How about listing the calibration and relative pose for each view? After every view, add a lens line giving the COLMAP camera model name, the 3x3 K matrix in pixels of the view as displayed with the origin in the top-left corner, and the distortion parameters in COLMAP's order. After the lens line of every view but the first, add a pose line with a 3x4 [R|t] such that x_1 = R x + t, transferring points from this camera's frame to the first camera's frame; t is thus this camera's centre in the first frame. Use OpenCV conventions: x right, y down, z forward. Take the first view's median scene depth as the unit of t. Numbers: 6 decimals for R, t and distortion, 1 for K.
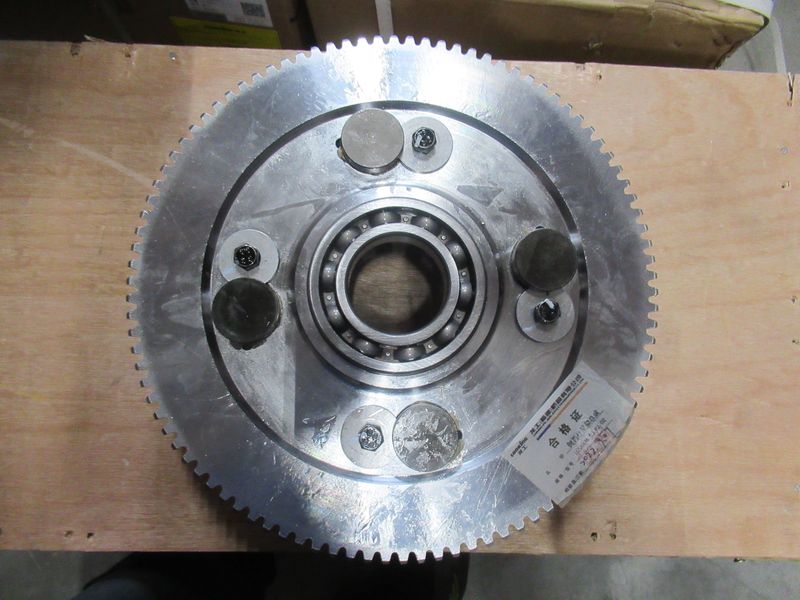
lens RADIAL K [[637.5, 0, 389.8], [0, 637.5, 298.5], [0, 0, 1]] dist [0.065067, 0.001081]
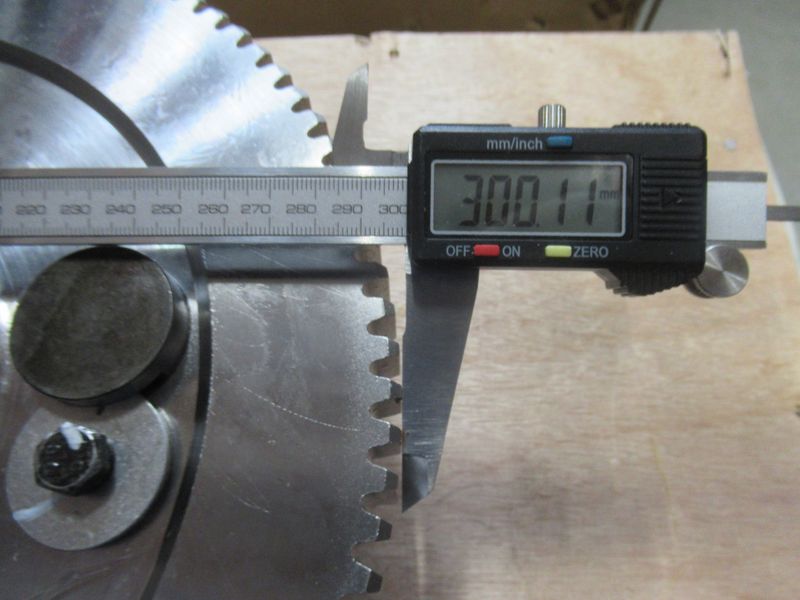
lens RADIAL K [[593.4, 0, 397.1], [0, 593.4, 311.7], [0, 0, 1]] dist [0.049015, -0.002591]
pose [[0.995745, -0.058054, -0.071565, 0.442362], [0.039876, 0.971582, -0.233321, 0.025114], [0.083077, 0.229474, 0.969763, 0.650472]]
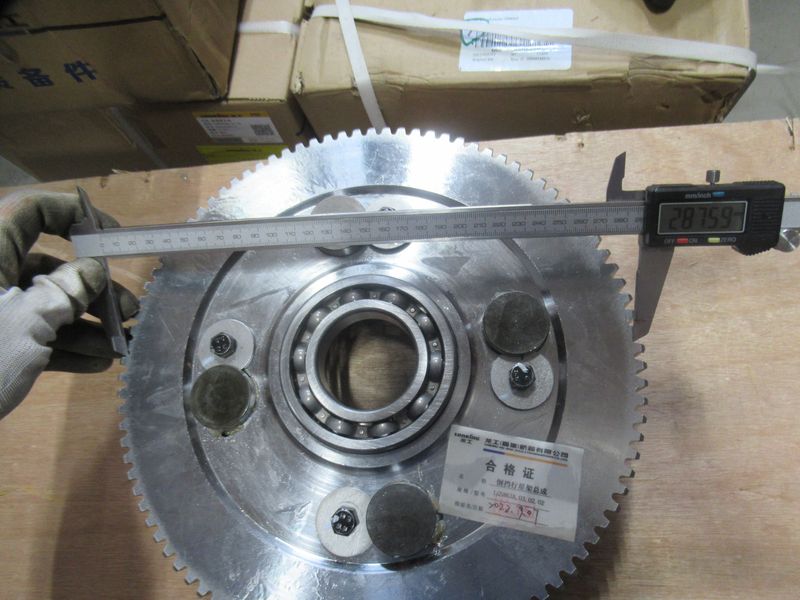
lens RADIAL K [[637.5, 0, 389.8], [0, 637.5, 298.5], [0, 0, 1]] dist [0.065067, 0.001081]
pose [[0.984169, -0.091883, -0.151557, 0.201880], [0.065574, 0.983214, -0.170265, 0.054032], [0.164657, 0.157632, 0.973674, 0.017516]]
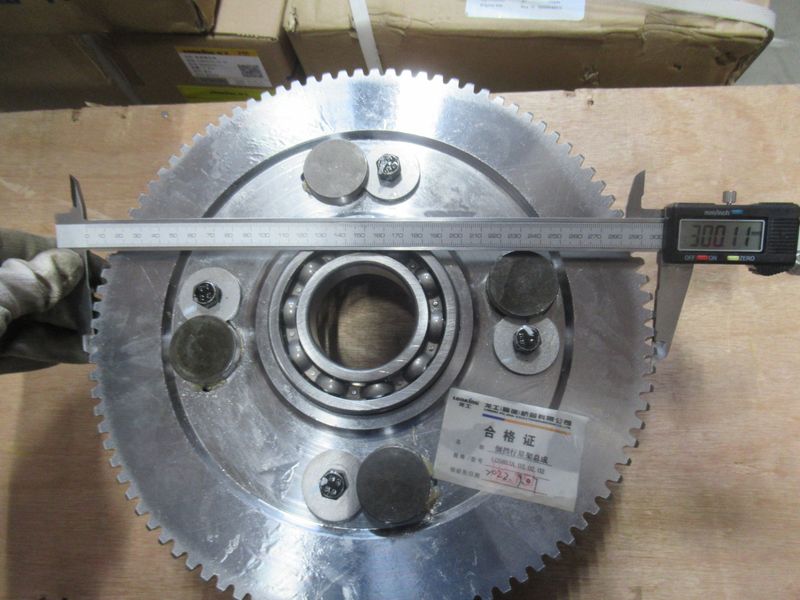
lens RADIAL K [[631.2, 0, 389.4], [0, 631.2, 298.0], [0, 0, 1]] dist [0.059697, -0.000628]
pose [[0.993072, -0.042757, -0.109452, 0.149551], [0.029532, 0.992368, -0.119721, 0.061456], [0.113736, 0.115659, 0.986756, 0.085494]]
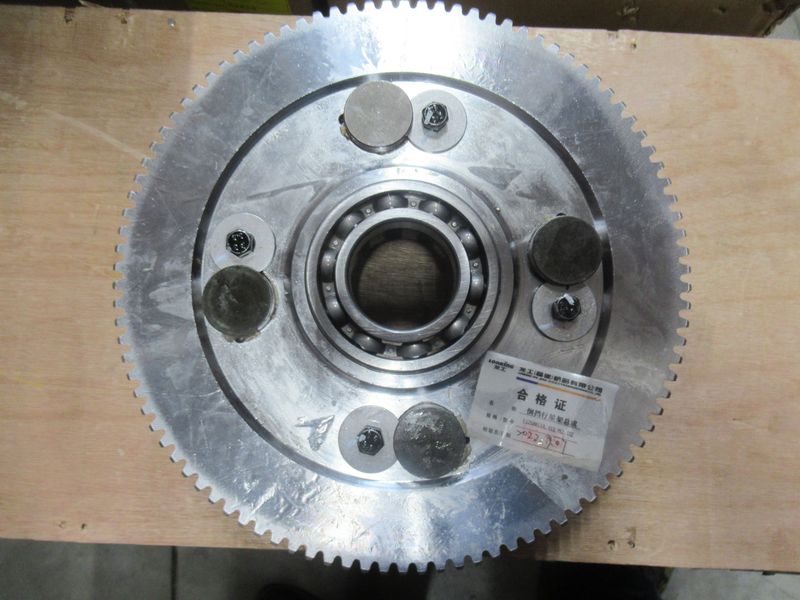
lens RADIAL K [[631.2, 0, 389.4], [0, 631.2, 298.0], [0, 0, 1]] dist [0.059697, -0.000628]
pose [[0.999068, 0.017974, -0.039248, 0.028769], [-0.016265, 0.998924, 0.043439, -0.027872], [0.039987, -0.042760, 0.998285, 0.087348]]
